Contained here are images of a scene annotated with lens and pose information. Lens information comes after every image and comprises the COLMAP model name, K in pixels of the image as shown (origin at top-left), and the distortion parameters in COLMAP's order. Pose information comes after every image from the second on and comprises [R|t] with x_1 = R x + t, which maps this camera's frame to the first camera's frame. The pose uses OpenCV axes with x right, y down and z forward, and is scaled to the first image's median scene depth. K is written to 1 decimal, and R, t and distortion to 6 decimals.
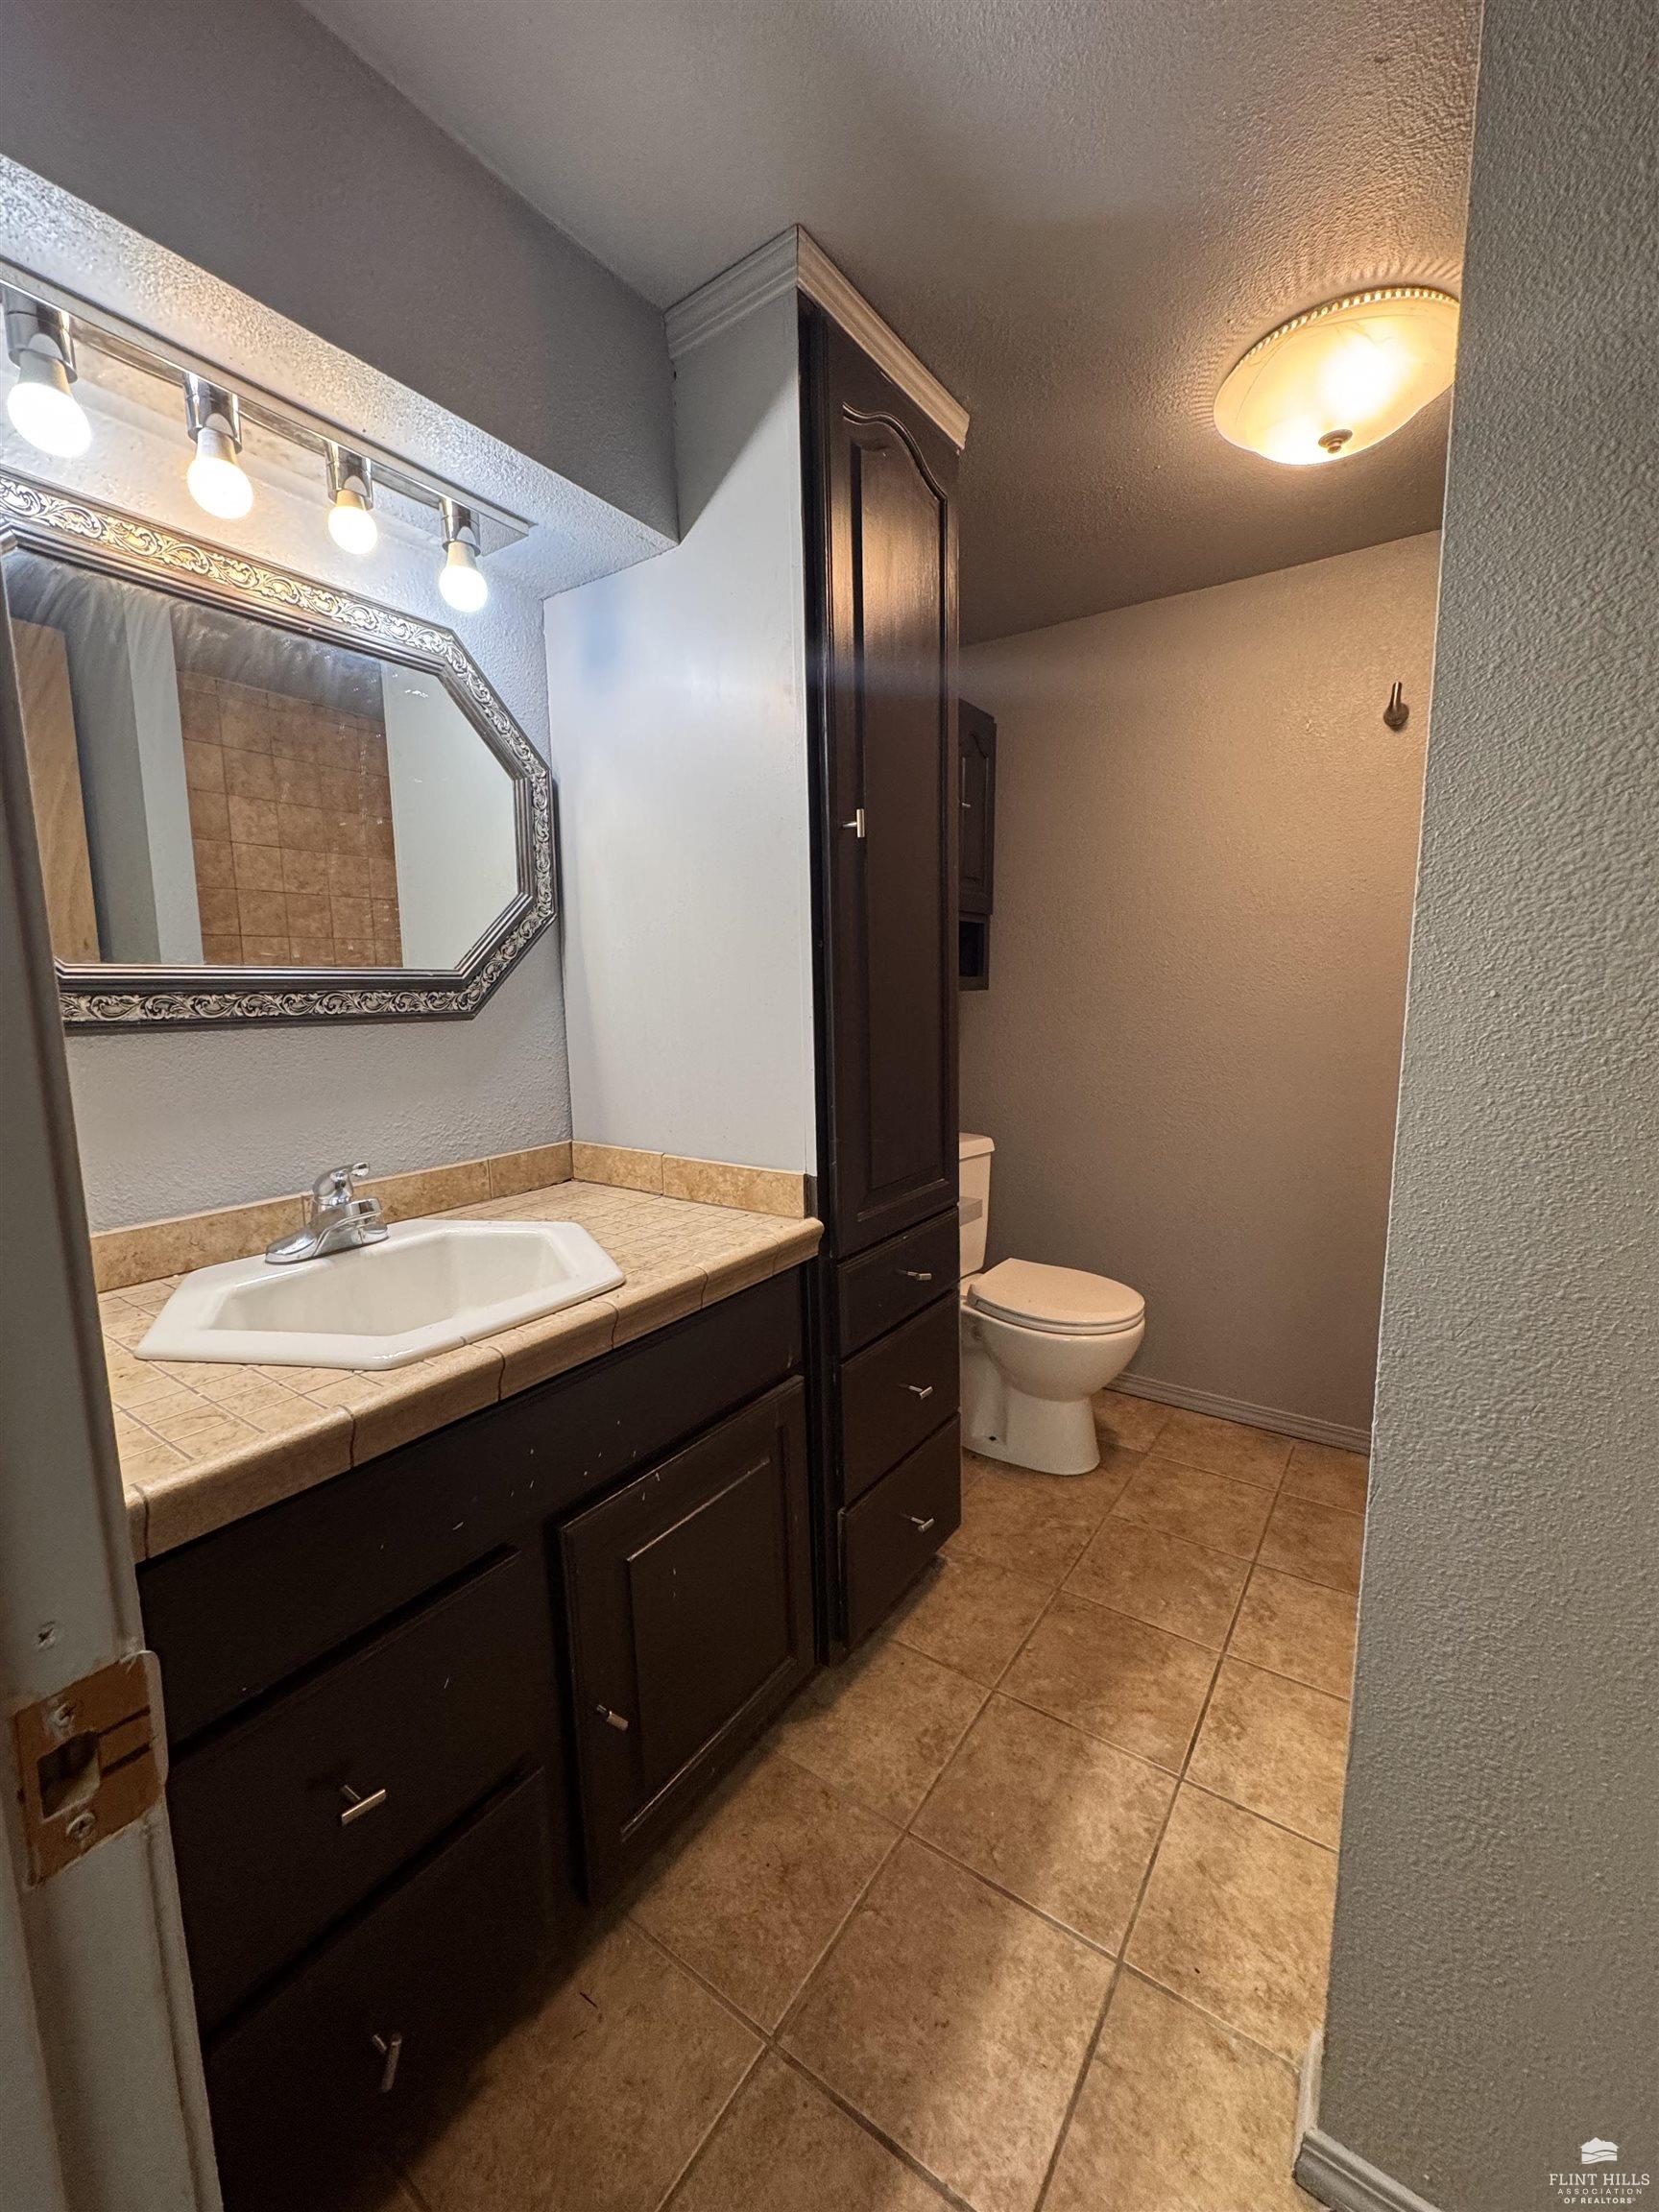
lens RADIAL K [[881.9, 0, 828.9], [0, 881.9, 1099.6], [0, 0, 1]] dist [-0.006760, 0.000543]
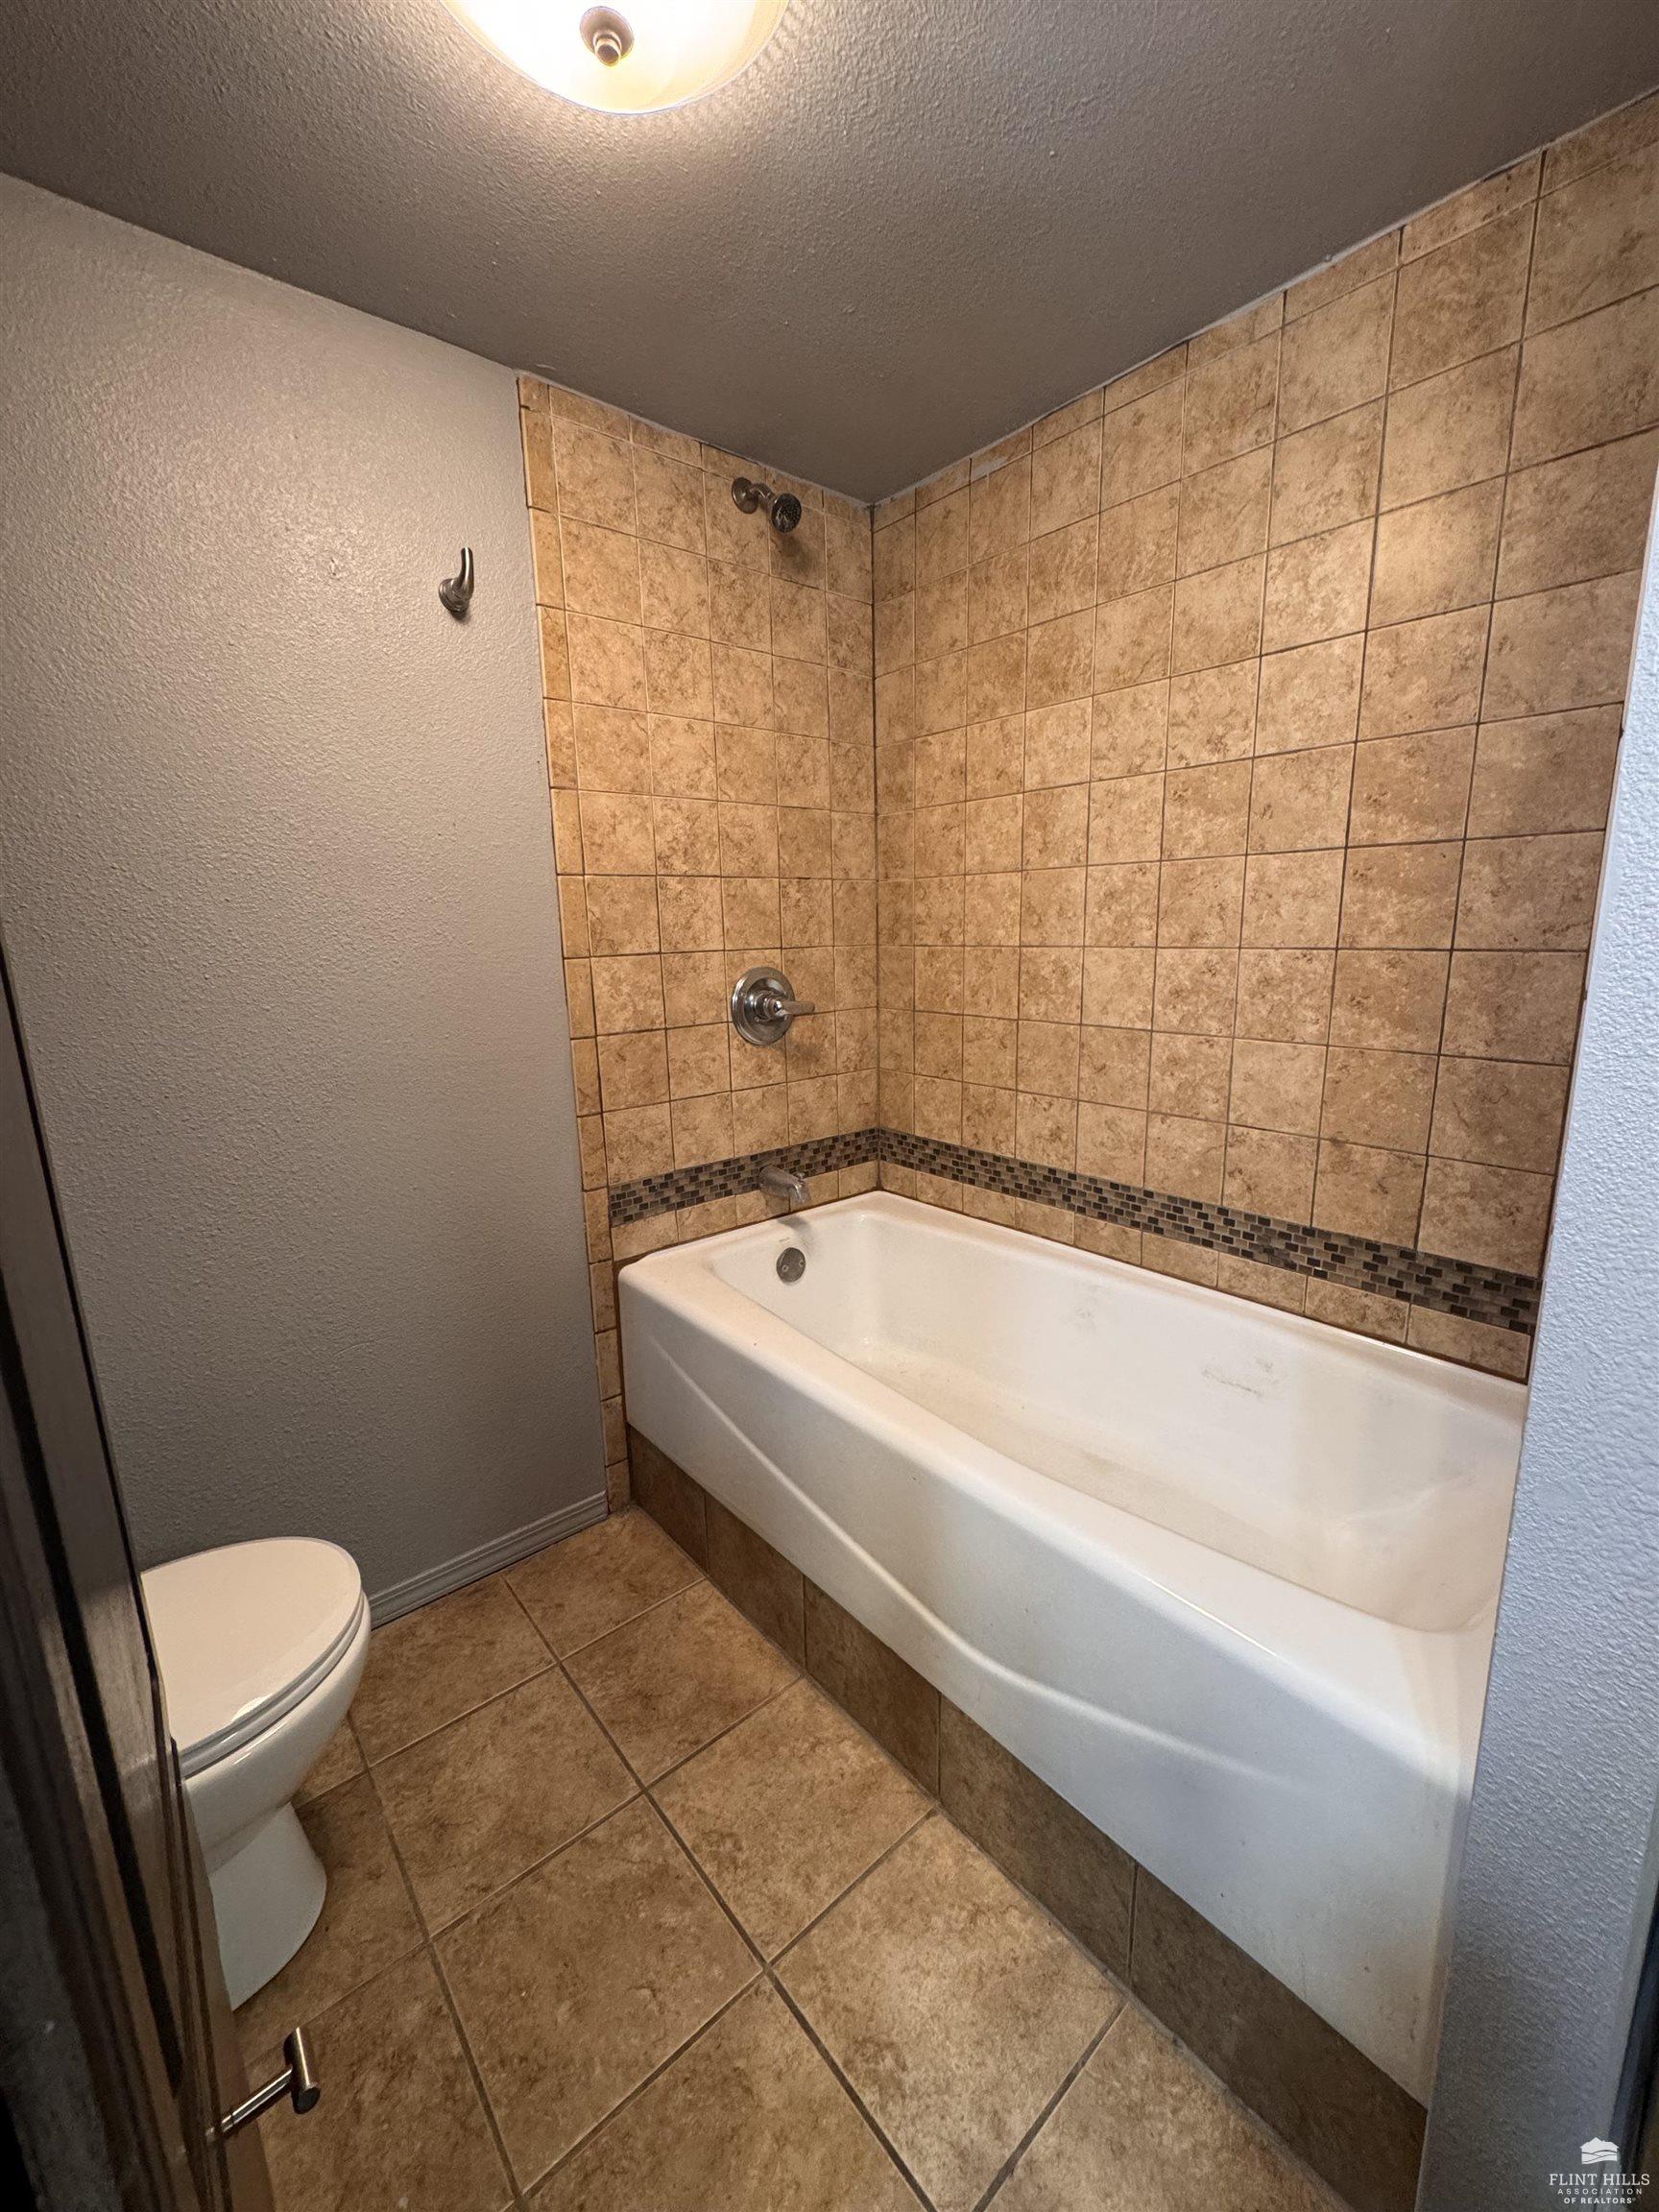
lens RADIAL K [[881.9, 0, 832.1], [0, 881.9, 1106.9], [0, 0, 1]] dist [-0.006760, 0.000543]
pose [[0.248955, -0.184102, 0.950856, -0.048348], [0.142970, 0.977997, 0.151924, -0.095919], [-0.957904, 0.098121, 0.269799, 0.620042]]
